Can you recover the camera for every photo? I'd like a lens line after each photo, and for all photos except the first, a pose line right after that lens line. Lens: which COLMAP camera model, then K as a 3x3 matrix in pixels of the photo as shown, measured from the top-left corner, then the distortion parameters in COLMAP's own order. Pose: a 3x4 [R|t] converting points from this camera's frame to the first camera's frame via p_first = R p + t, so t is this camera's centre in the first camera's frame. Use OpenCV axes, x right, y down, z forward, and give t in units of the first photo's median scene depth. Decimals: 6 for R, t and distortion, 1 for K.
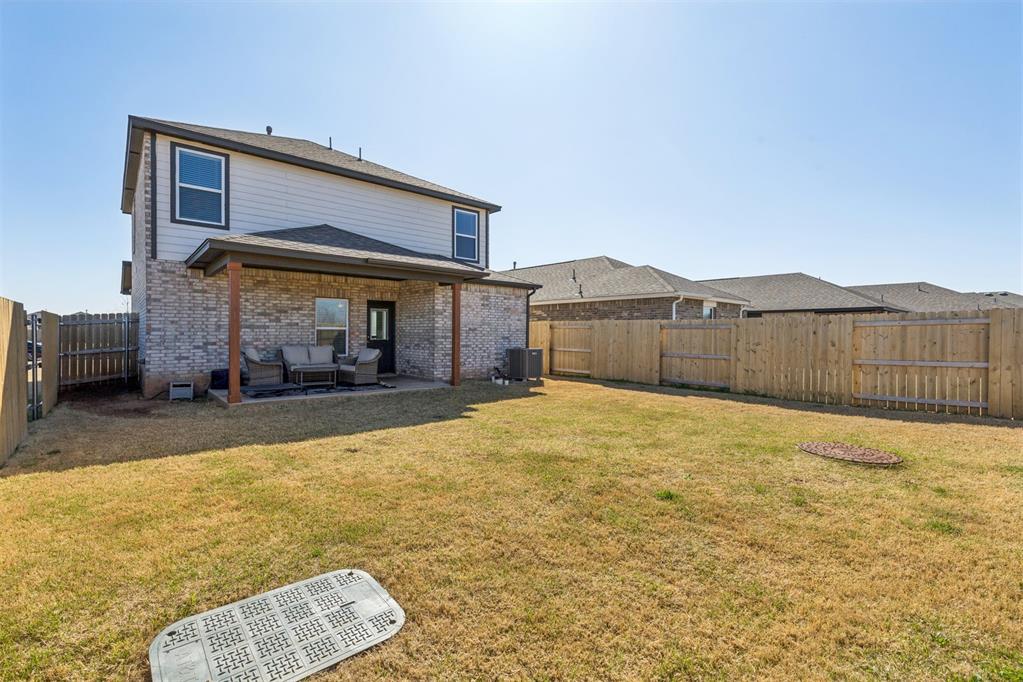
lens RADIAL K [[458.8, 0, 511.5], [0, 458.8, 341.0], [0, 0, 1]] dist [-0.001336, -0.000205]
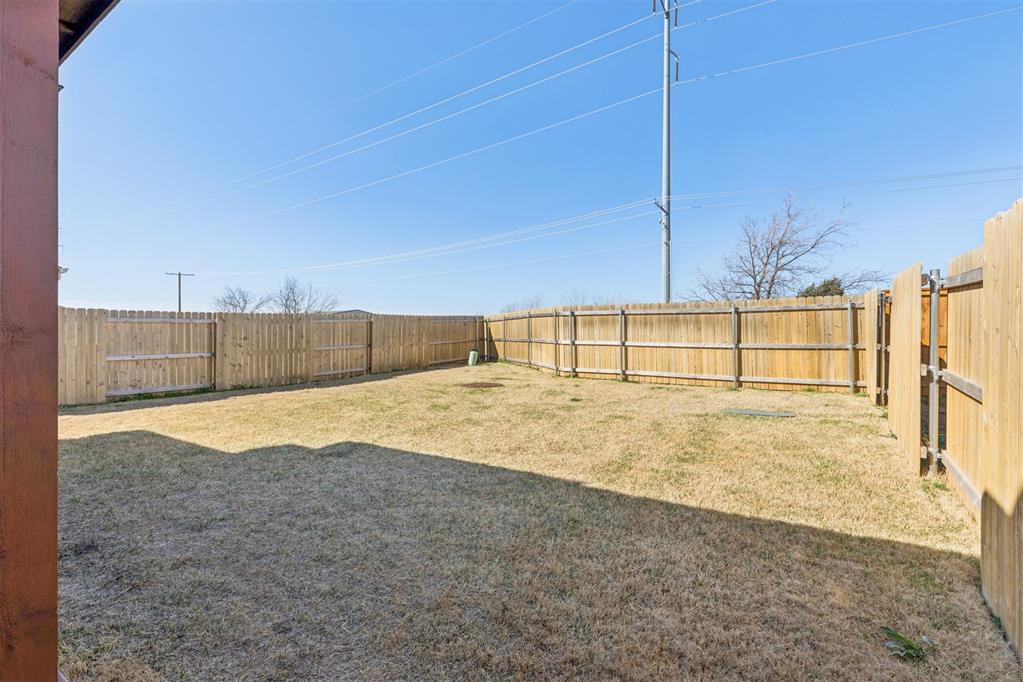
lens RADIAL K [[458.8, 0, 511.5], [0, 458.8, 341.0], [0, 0, 1]] dist [-0.001336, -0.000205]
pose [[-0.230206, -0.030397, 0.972667, -0.604733], [0.013258, 0.999321, 0.034368, -0.014757], [-0.973051, 0.020807, -0.229647, 0.678213]]
